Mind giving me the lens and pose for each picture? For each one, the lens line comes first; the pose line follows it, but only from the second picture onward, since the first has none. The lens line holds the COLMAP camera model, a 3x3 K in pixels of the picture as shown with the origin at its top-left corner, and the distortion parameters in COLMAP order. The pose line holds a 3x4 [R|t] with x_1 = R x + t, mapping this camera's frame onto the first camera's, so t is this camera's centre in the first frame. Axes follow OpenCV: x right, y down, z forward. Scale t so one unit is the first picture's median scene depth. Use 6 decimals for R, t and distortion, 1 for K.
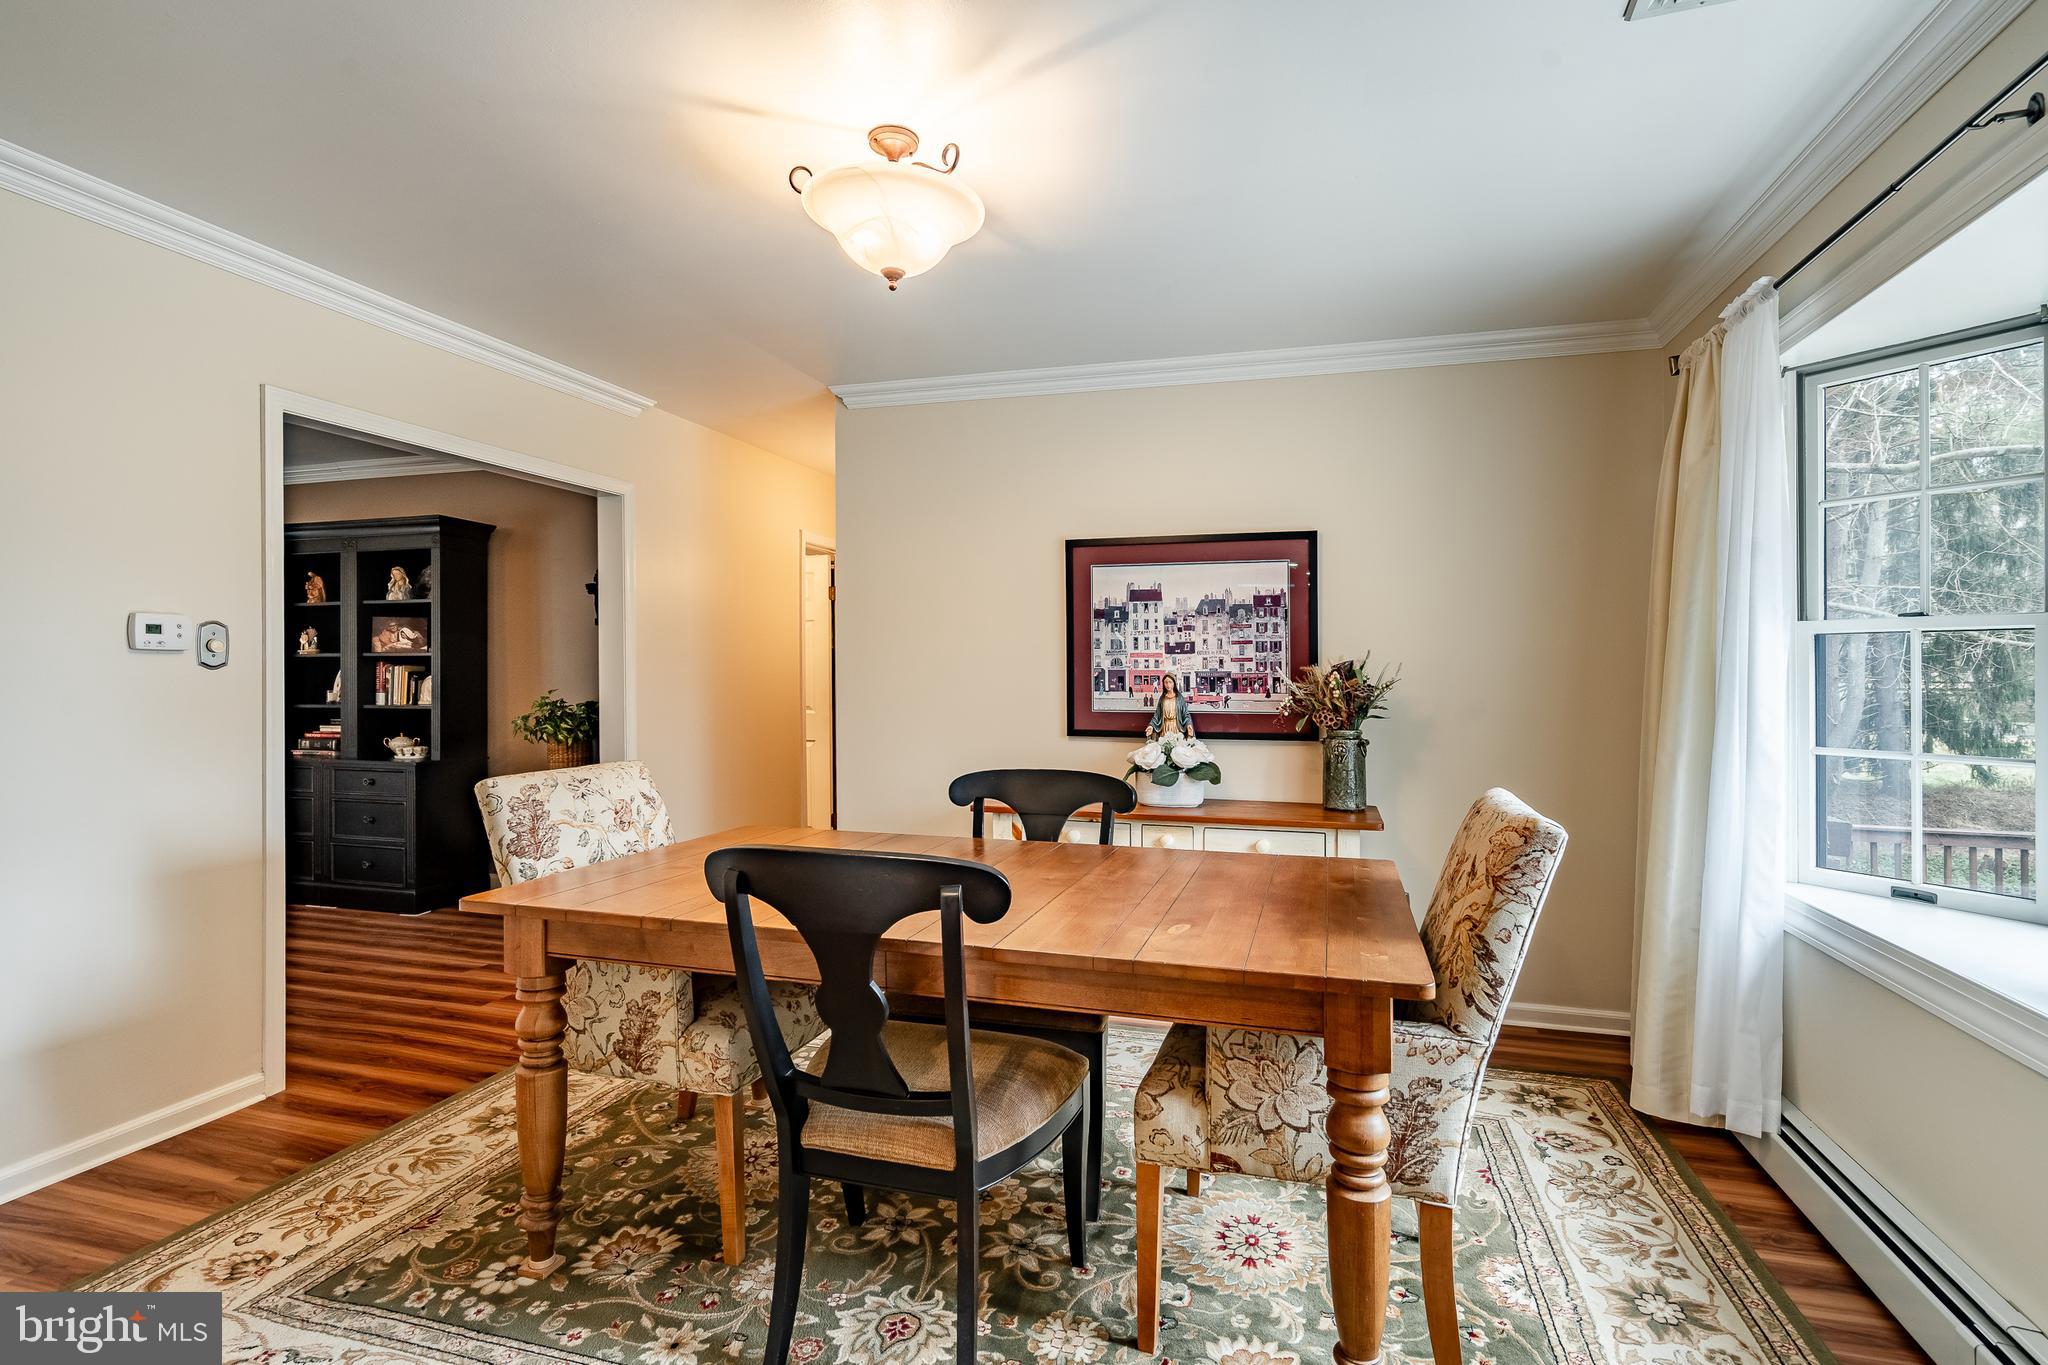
lens RADIAL K [[1031.7, 0, 1034.5], [0, 1031.7, 683.0], [0, 0, 1]] dist [-0.004051, 0.000340]
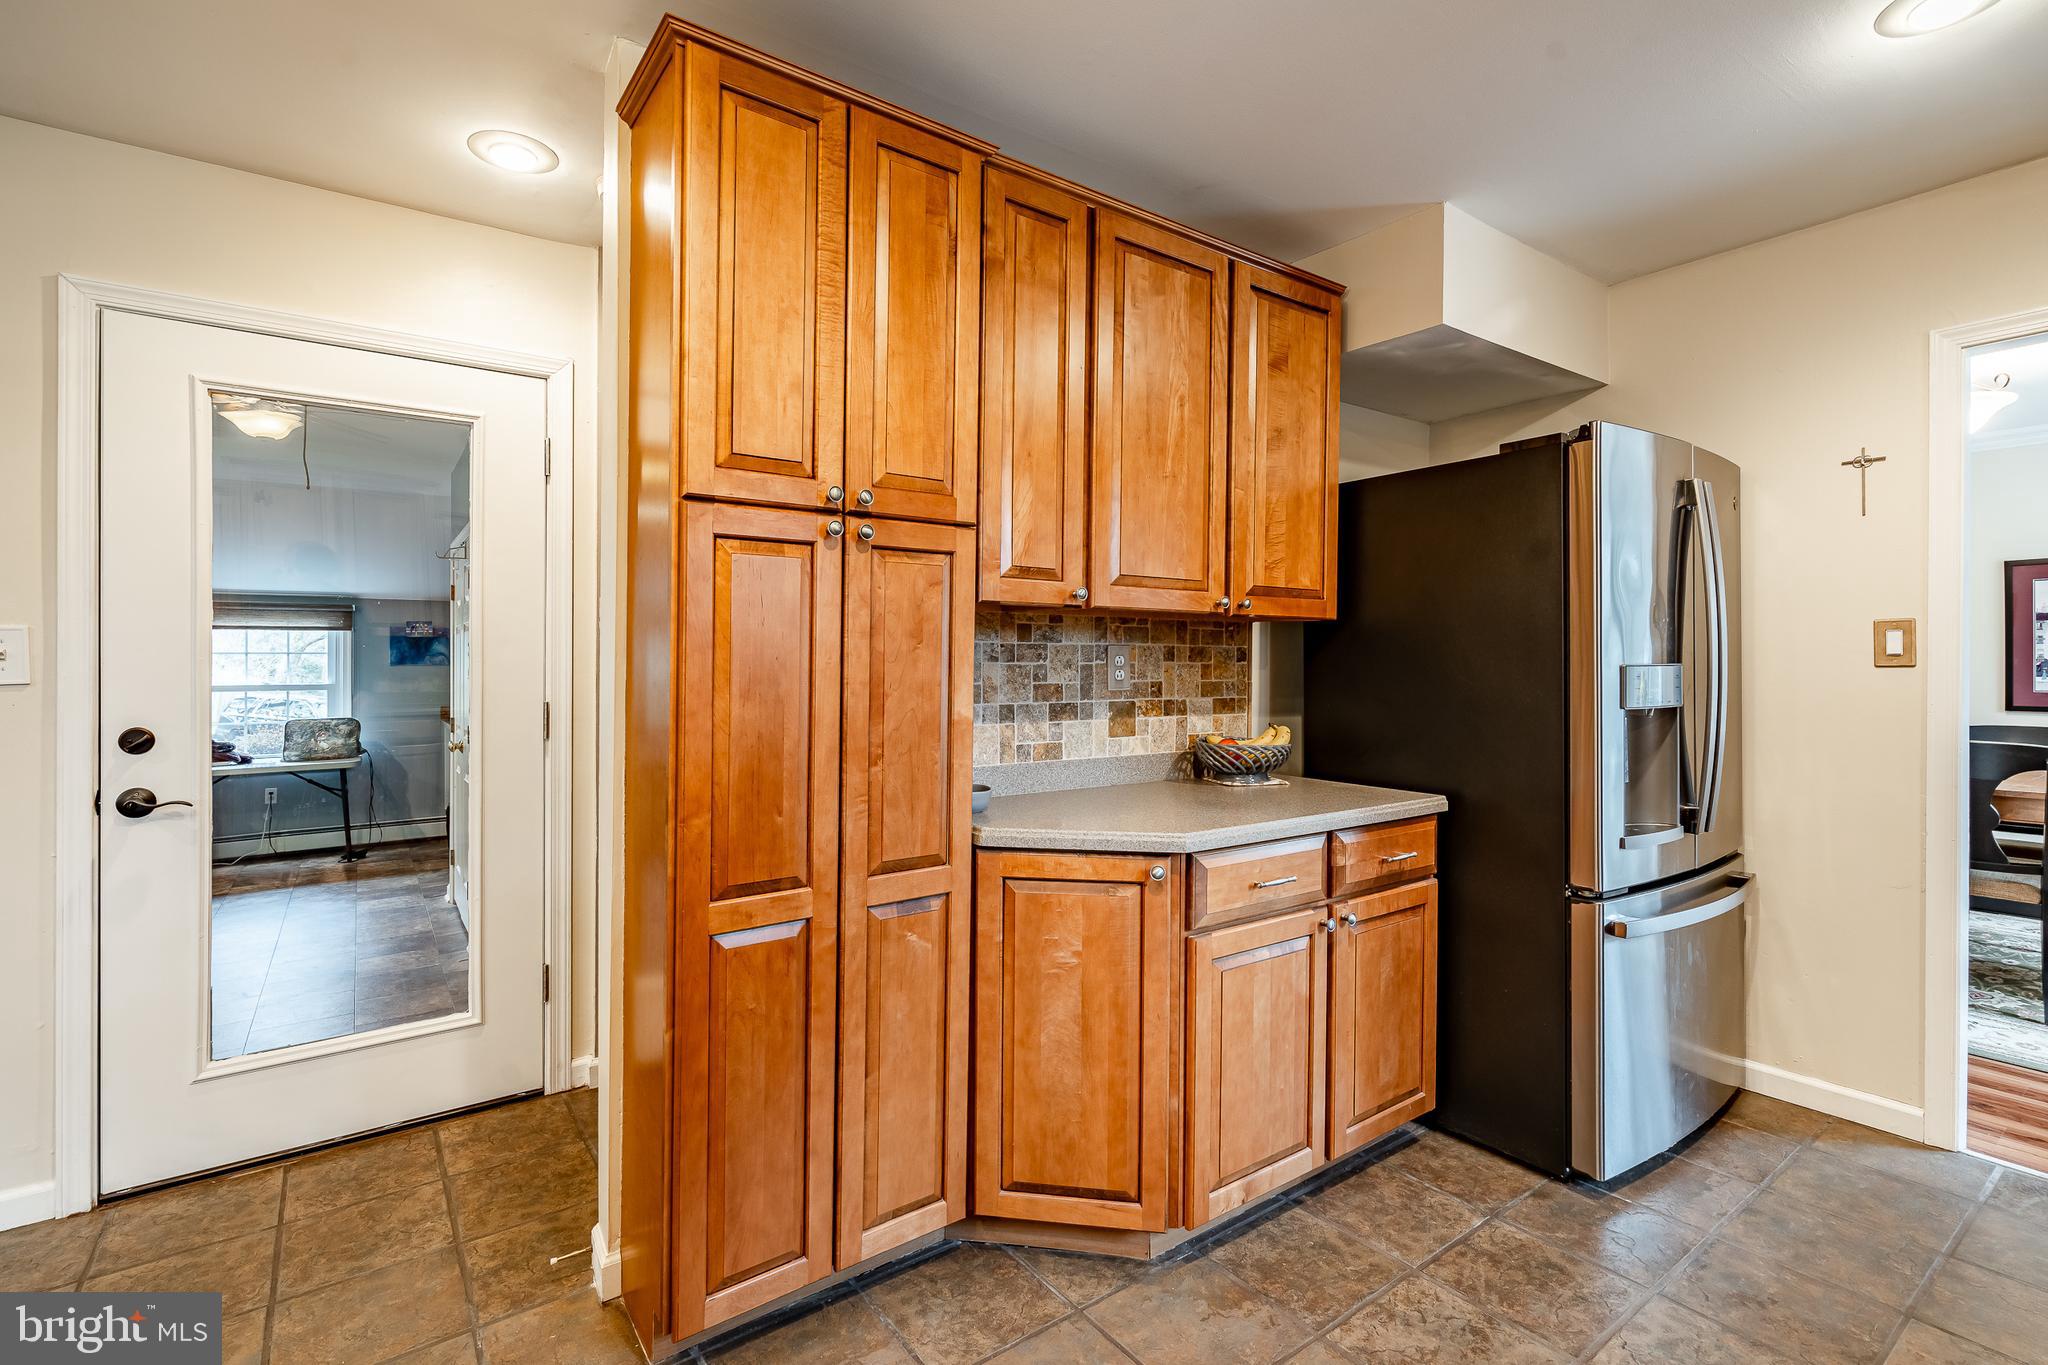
lens RADIAL K [[929.8, 0, 1033.4], [0, 929.8, 668.9], [0, 0, 1]] dist [-0.000006, 0.000514]
pose [[0.789285, -0.004934, -0.614008, -0.394120], [-0.001899, 0.999943, -0.010477, 0.023632], [0.614025, 0.009435, 0.789231, -1.256388]]
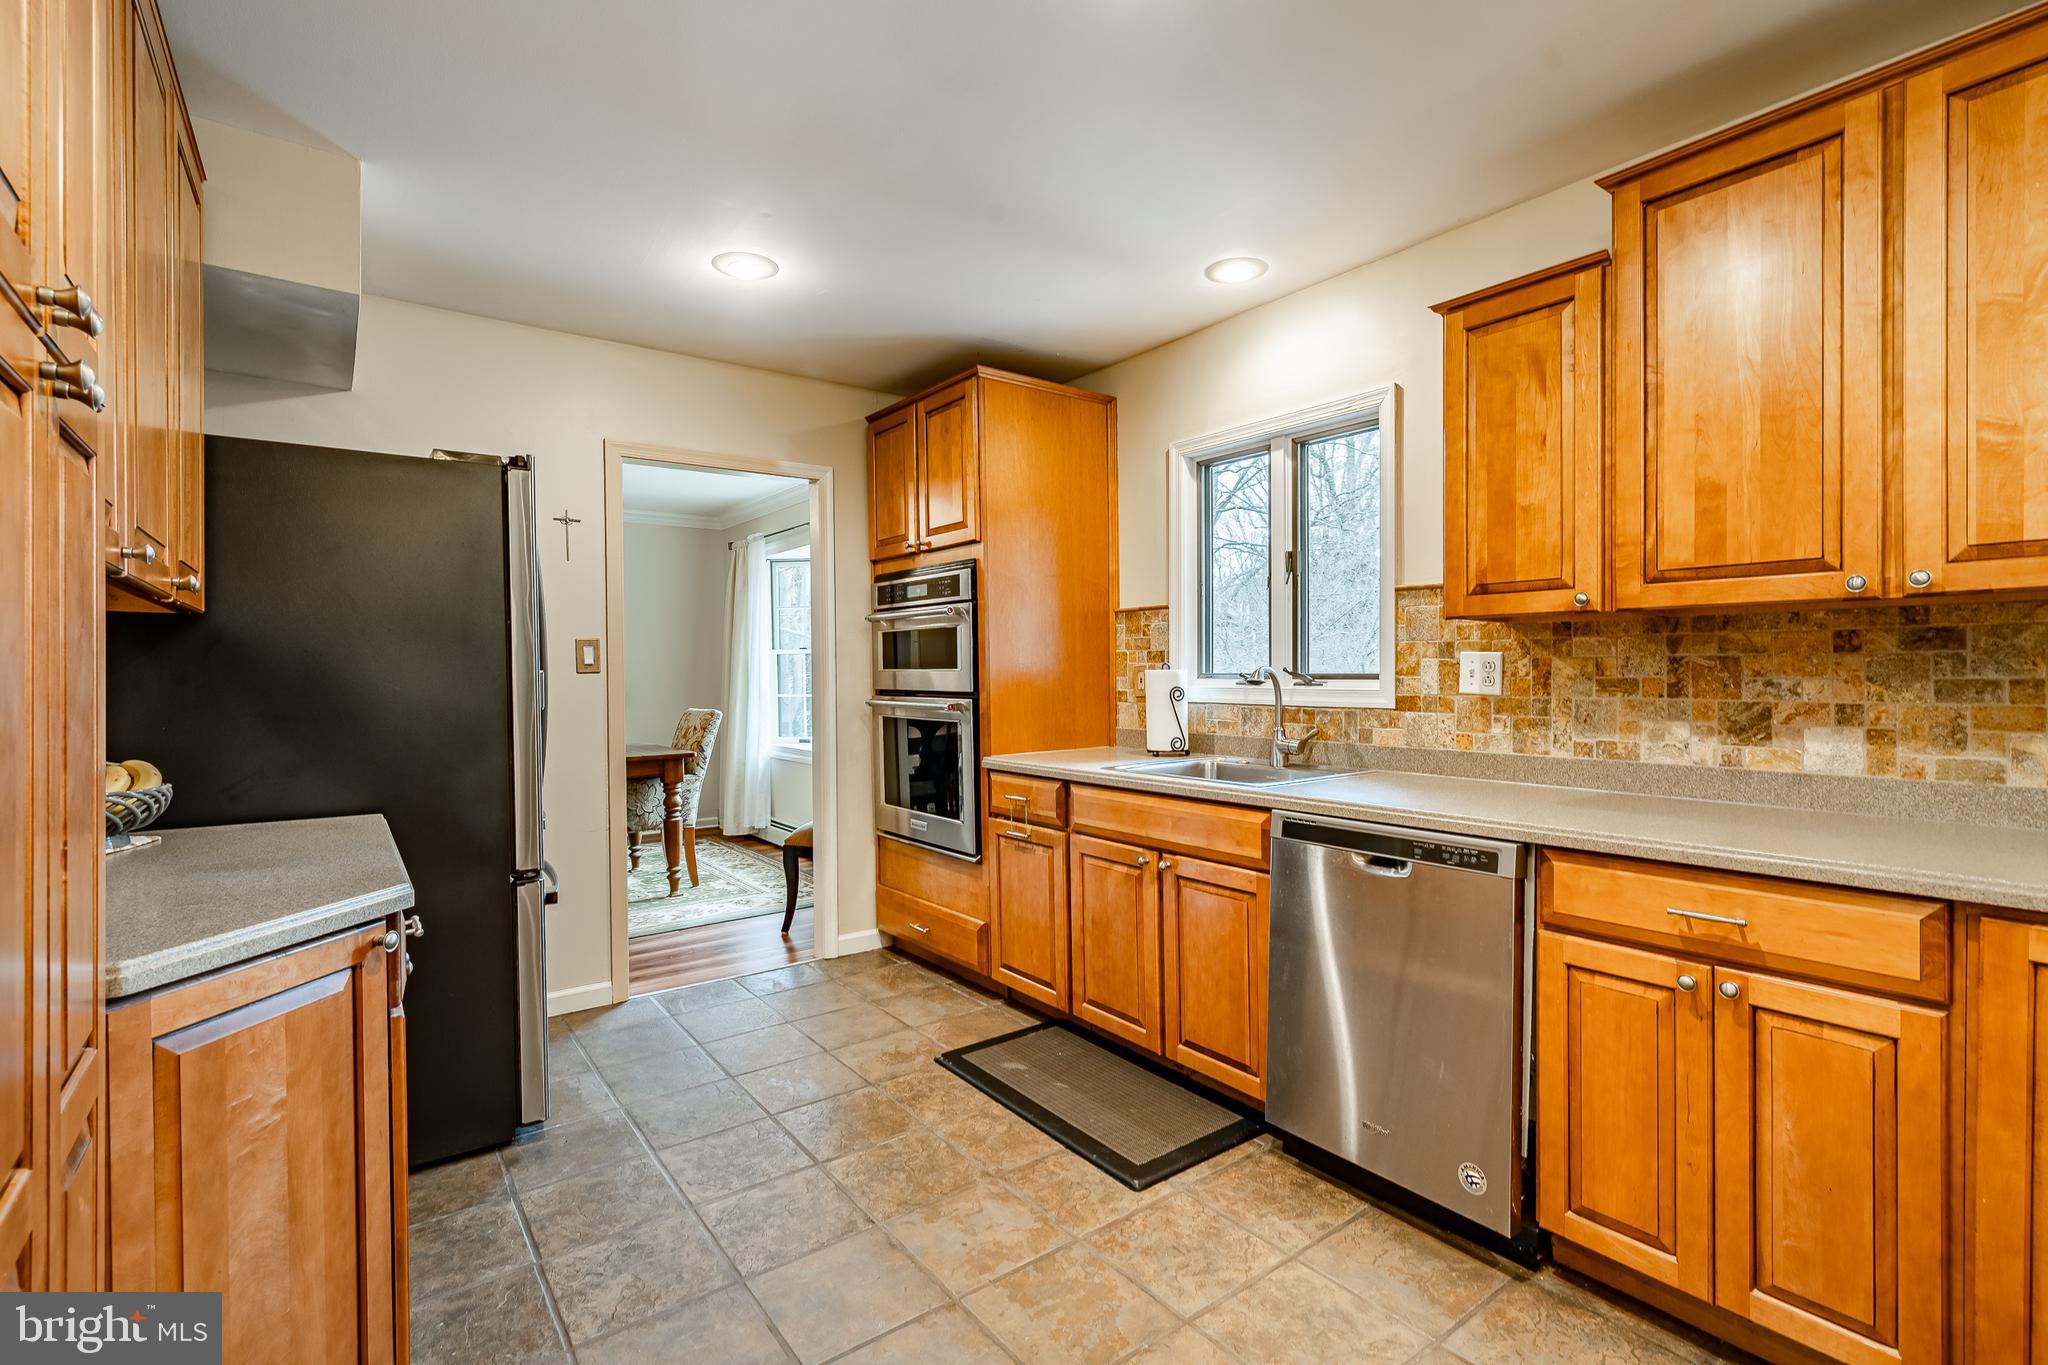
lens RADIAL K [[929.8, 0, 1022.0], [0, 929.8, 681.4], [0, 0, 1]] dist [-0.000006, 0.000514]
pose [[0.608105, -0.018310, 0.793646, -0.995487], [0.019966, 0.999770, 0.007767, 0.023882], [-0.793606, 0.011123, 0.608331, -1.258503]]
